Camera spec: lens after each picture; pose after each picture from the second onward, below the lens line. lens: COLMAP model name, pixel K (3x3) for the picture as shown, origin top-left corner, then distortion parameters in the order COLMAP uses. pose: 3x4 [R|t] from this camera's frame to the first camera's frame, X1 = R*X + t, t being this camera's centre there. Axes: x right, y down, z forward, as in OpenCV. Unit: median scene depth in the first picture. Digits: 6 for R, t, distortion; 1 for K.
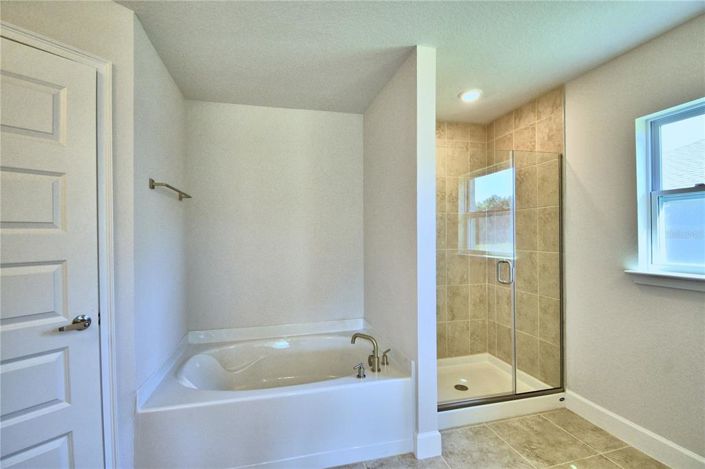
lens RADIAL K [[321.8, 0, 350.1], [0, 321.8, 236.6], [0, 0, 1]] dist [0.023387, -0.028750]
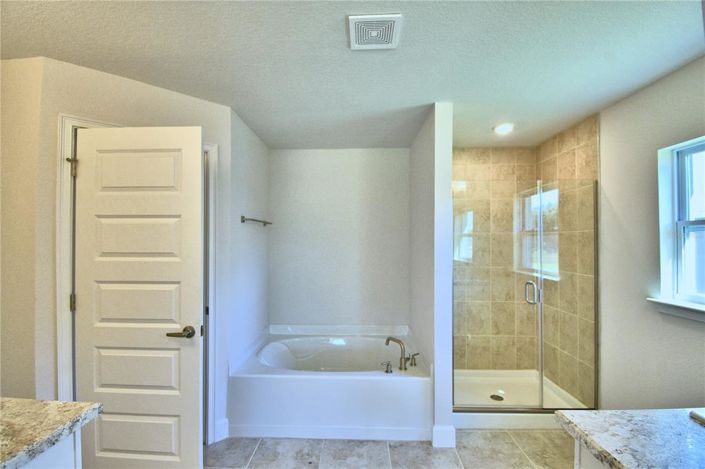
lens RADIAL K [[321.8, 0, 350.1], [0, 321.8, 236.6], [0, 0, 1]] dist [0.023387, -0.028750]
pose [[0.962247, 0.006781, -0.272094, 0.182401], [-0.010328, 0.999879, -0.011605, -0.056537], [0.271982, 0.013978, 0.962201, -0.193428]]
